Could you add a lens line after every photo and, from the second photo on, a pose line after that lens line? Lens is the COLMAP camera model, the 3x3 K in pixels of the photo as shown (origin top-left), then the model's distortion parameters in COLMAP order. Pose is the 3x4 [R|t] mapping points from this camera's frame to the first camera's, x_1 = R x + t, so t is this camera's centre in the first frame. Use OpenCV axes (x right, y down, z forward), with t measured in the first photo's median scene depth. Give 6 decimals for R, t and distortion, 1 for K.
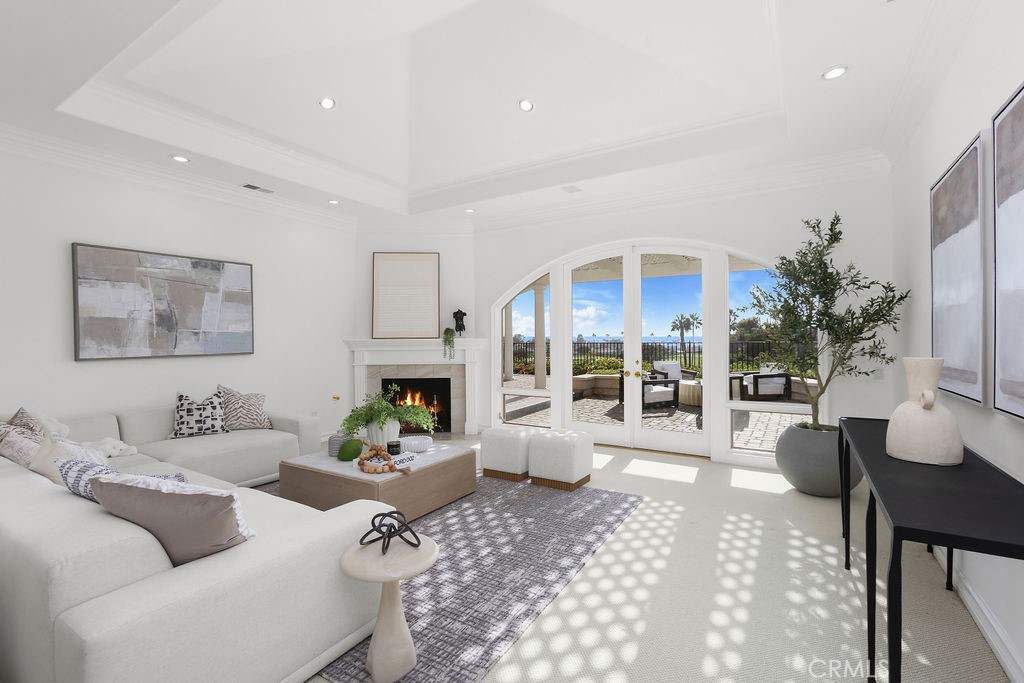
lens RADIAL K [[464.7, 0, 511.3], [0, 464.7, 338.7], [0, 0, 1]] dist [-0.012902, 0.005523]
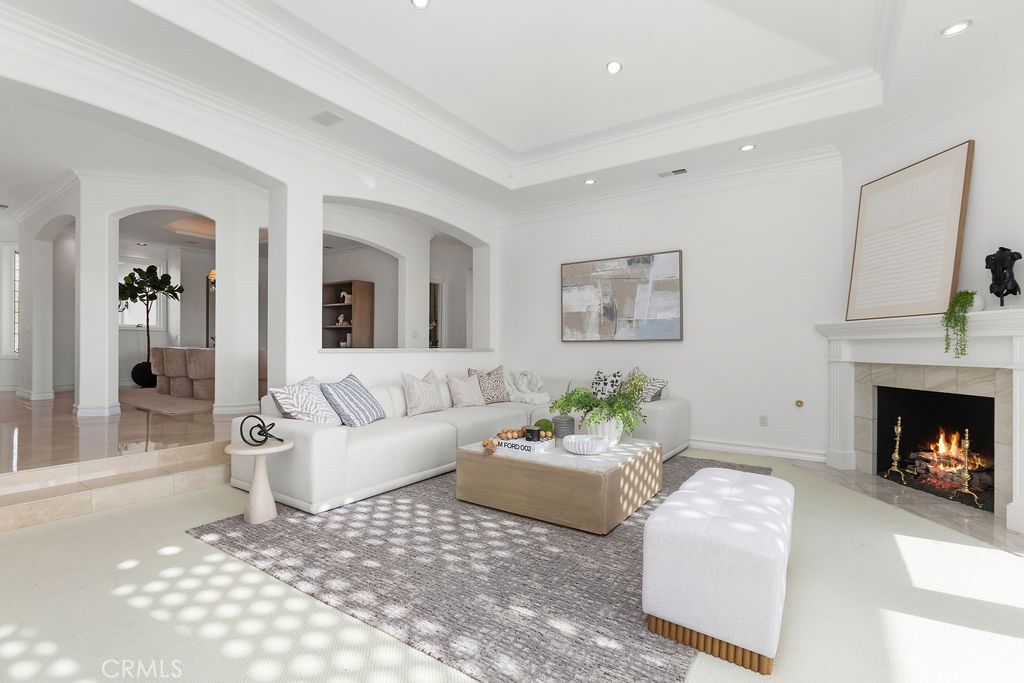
lens RADIAL K [[464.7, 0, 506.4], [0, 464.7, 345.3], [0, 0, 1]] dist [-0.012902, 0.005523]
pose [[-0.049014, 0.004503, -0.998788, 0.472467], [-0.005992, 0.999971, 0.004802, 0.042650], [0.998780, 0.006220, -0.048985, 0.714166]]
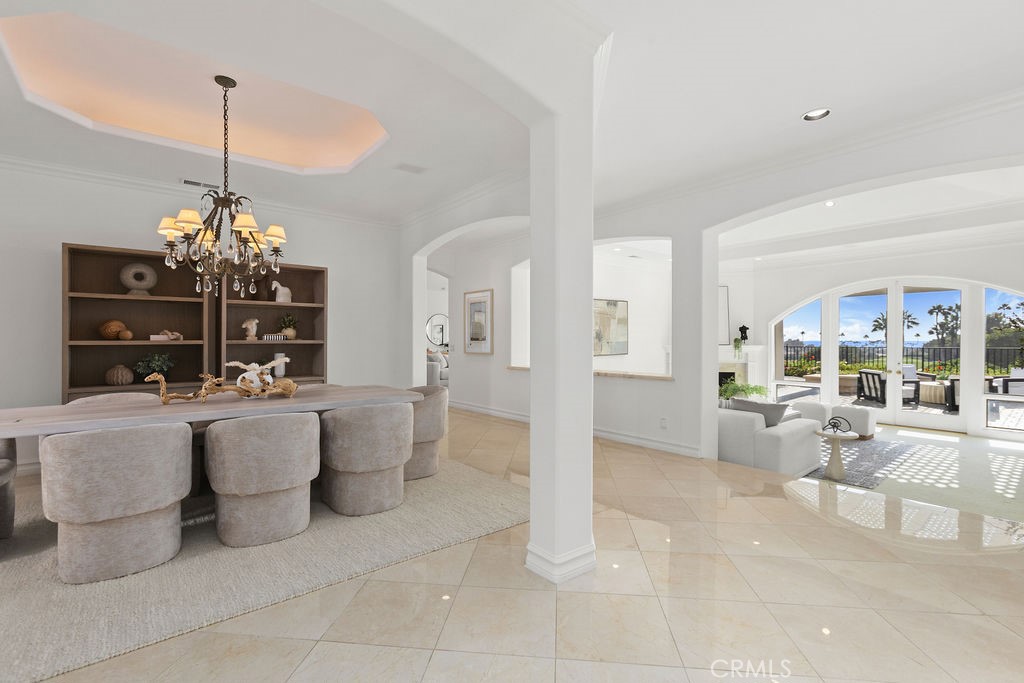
lens RADIAL K [[464.7, 0, 508.0], [0, 464.7, 339.8], [0, 0, 1]] dist [-0.012902, 0.005523]
pose [[0.946460, 0.005529, -0.322774, -0.447880], [-0.004202, 0.999980, 0.004807, -0.027259], [0.322794, -0.003194, 0.946464, -0.787636]]
